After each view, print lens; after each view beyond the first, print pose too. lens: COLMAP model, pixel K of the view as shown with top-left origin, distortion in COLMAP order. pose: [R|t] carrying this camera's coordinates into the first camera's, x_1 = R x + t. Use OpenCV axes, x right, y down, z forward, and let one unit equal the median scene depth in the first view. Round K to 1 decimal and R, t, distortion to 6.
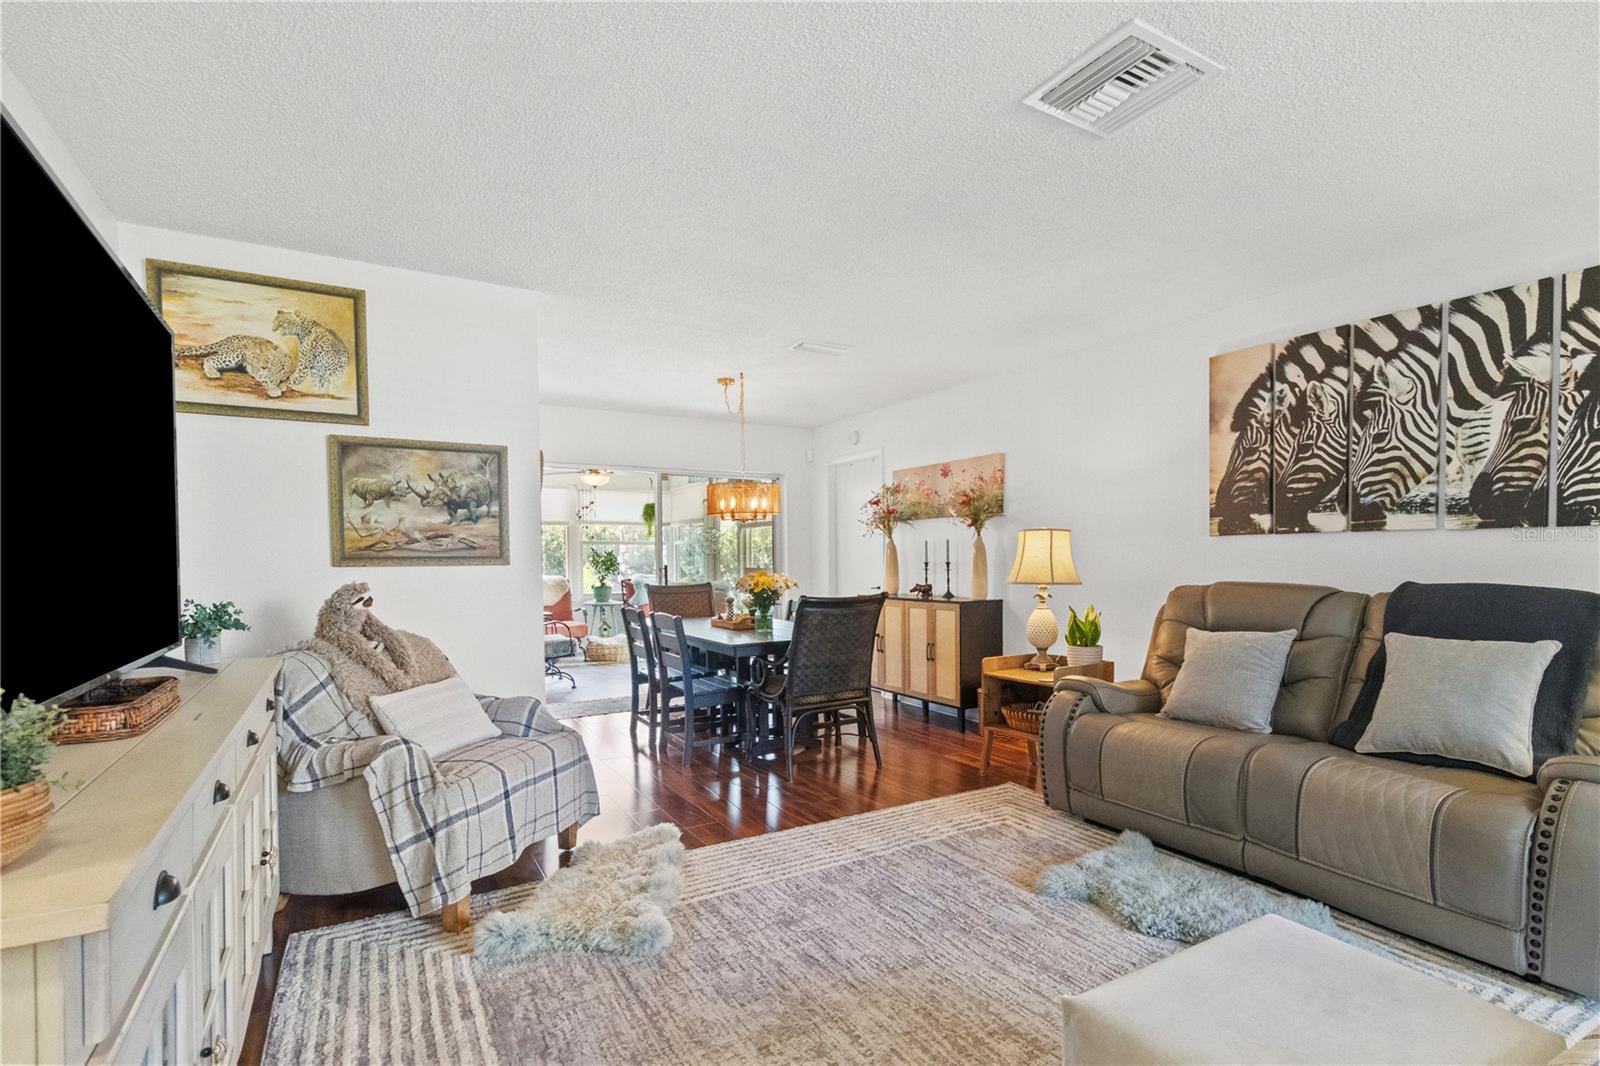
lens RADIAL K [[768.1, 0, 818.7], [0, 768.1, 566.1], [0, 0, 1]] dist [0.004344, 0.000494]
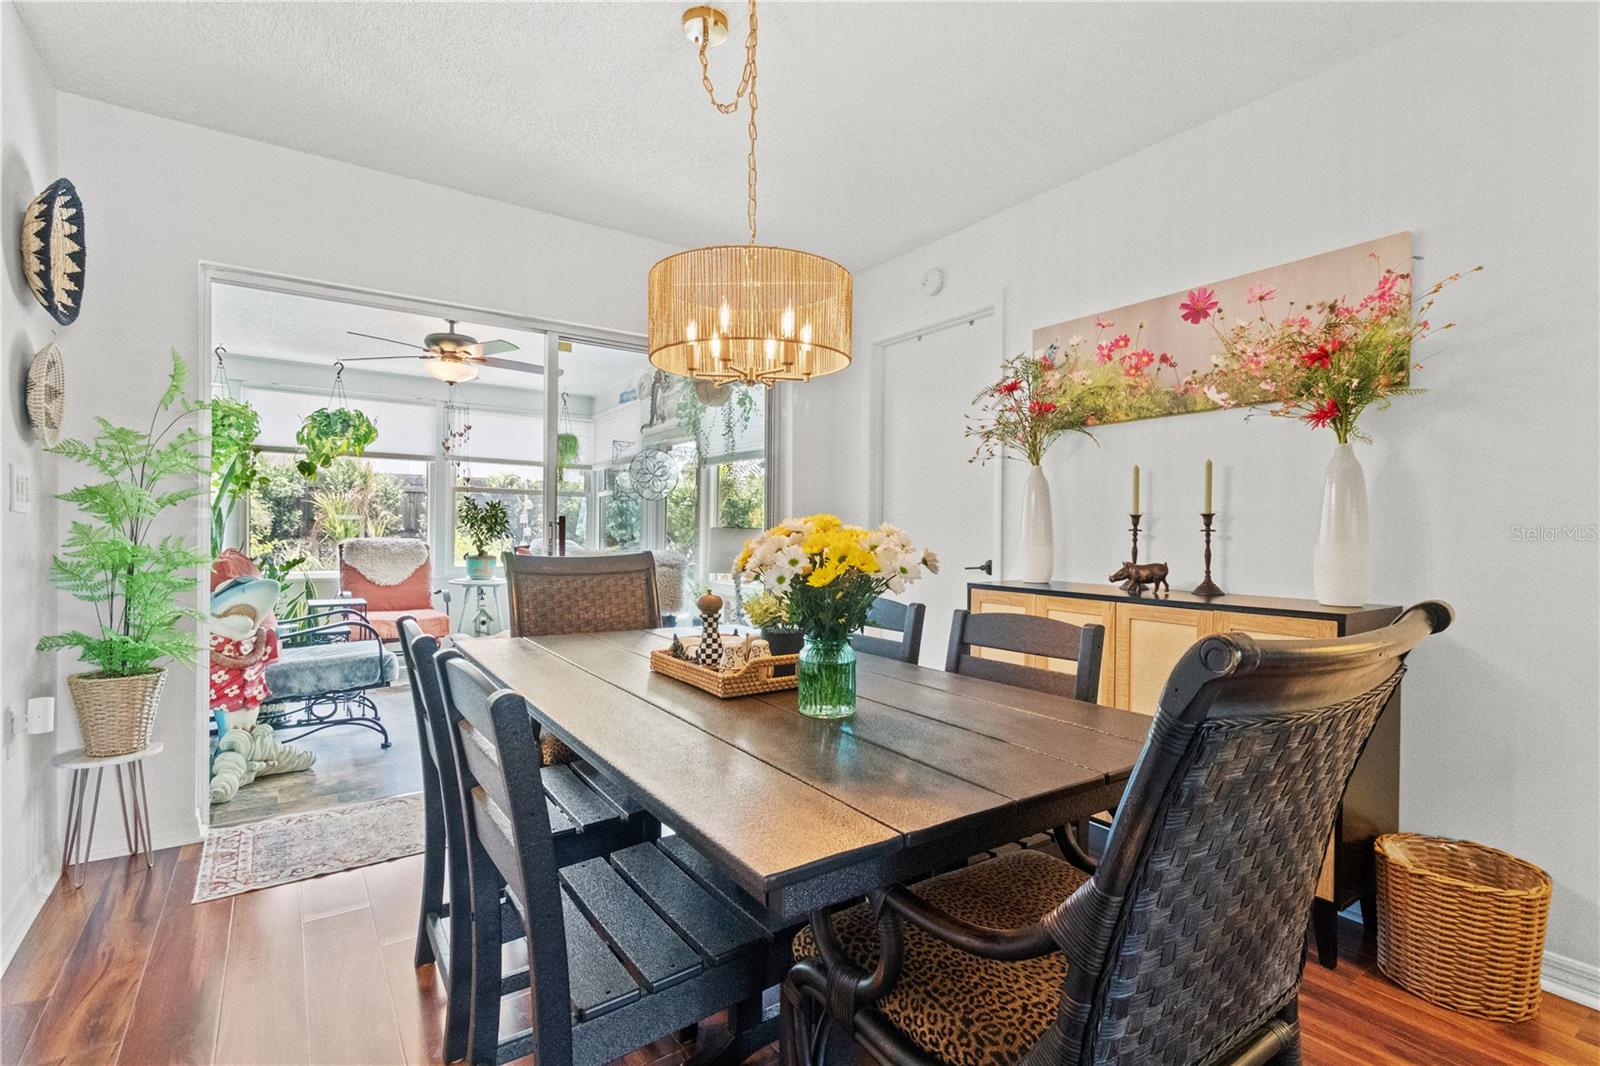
lens RADIAL K [[750.5, 0, 812.0], [0, 750.5, 534.7], [0, 0, 1]] dist [0.001632, -0.000016]
pose [[0.997321, 0.019648, 0.070458, -0.143646], [-0.019063, 0.999778, -0.008972, 0.025422], [-0.070618, 0.007605, 0.997474, 1.017212]]
